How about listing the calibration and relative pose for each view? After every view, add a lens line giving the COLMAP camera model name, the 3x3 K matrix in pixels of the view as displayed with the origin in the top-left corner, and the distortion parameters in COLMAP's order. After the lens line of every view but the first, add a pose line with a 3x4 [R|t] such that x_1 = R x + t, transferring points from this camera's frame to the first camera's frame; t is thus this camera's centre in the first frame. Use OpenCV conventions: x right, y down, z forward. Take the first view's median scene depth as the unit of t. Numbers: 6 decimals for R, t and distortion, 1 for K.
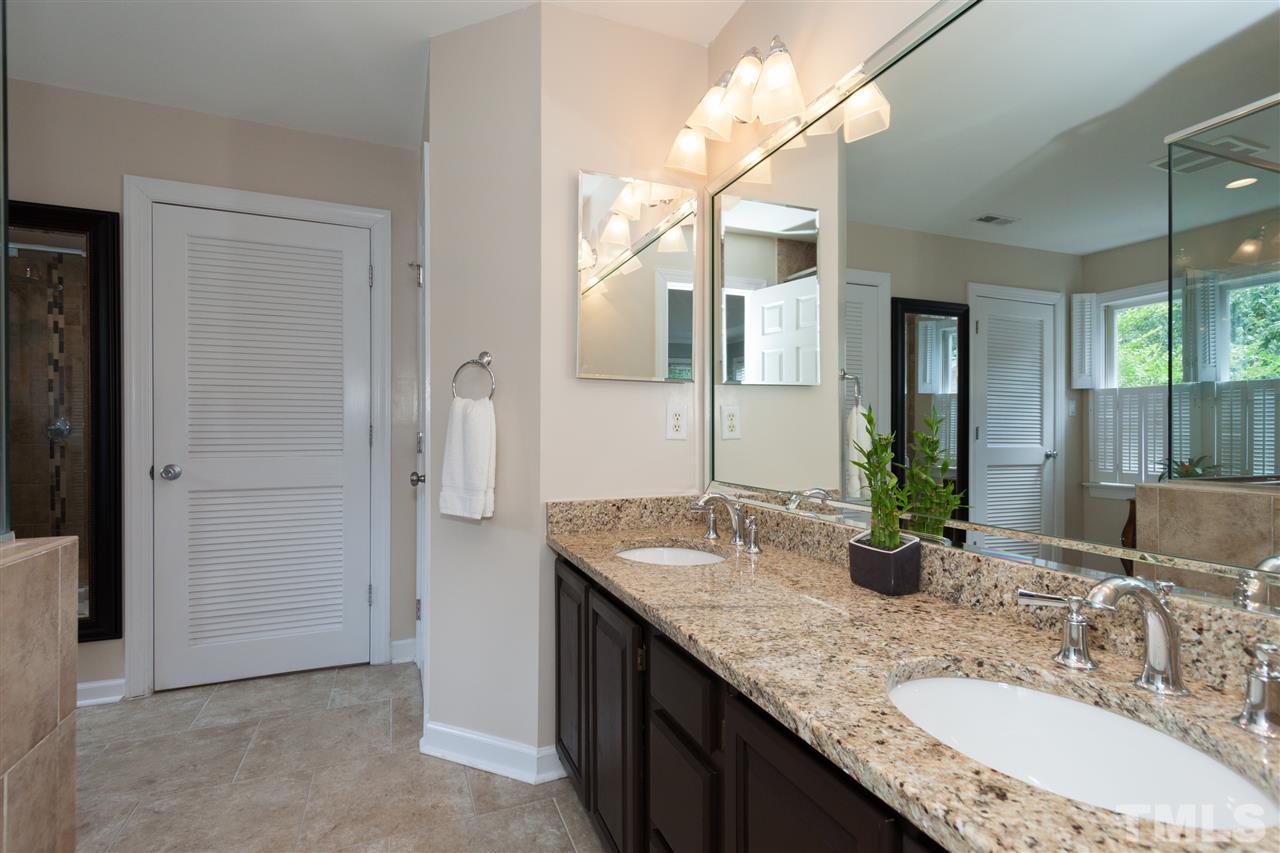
lens RADIAL K [[614.8, 0, 641.8], [0, 614.8, 430.4], [0, 0, 1]] dist [0.006295, 0.000244]
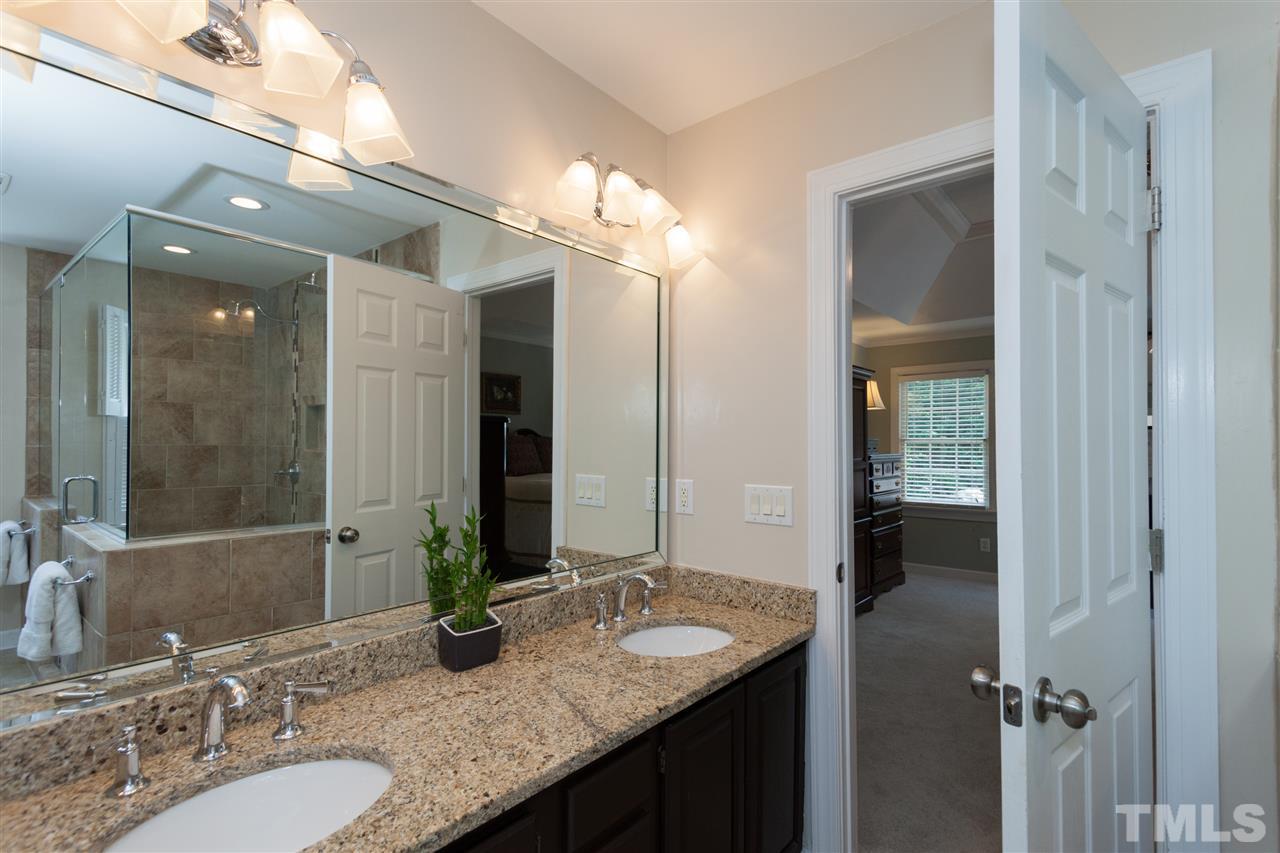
lens RADIAL K [[614.8, 0, 639.9], [0, 614.8, 429.5], [0, 0, 1]] dist [0.006295, 0.000244]
pose [[-0.476620, 0.002965, 0.879104, -0.880131], [-0.009166, 0.999923, -0.008342, -0.200462], [-0.879062, -0.012034, -0.476556, 1.420469]]
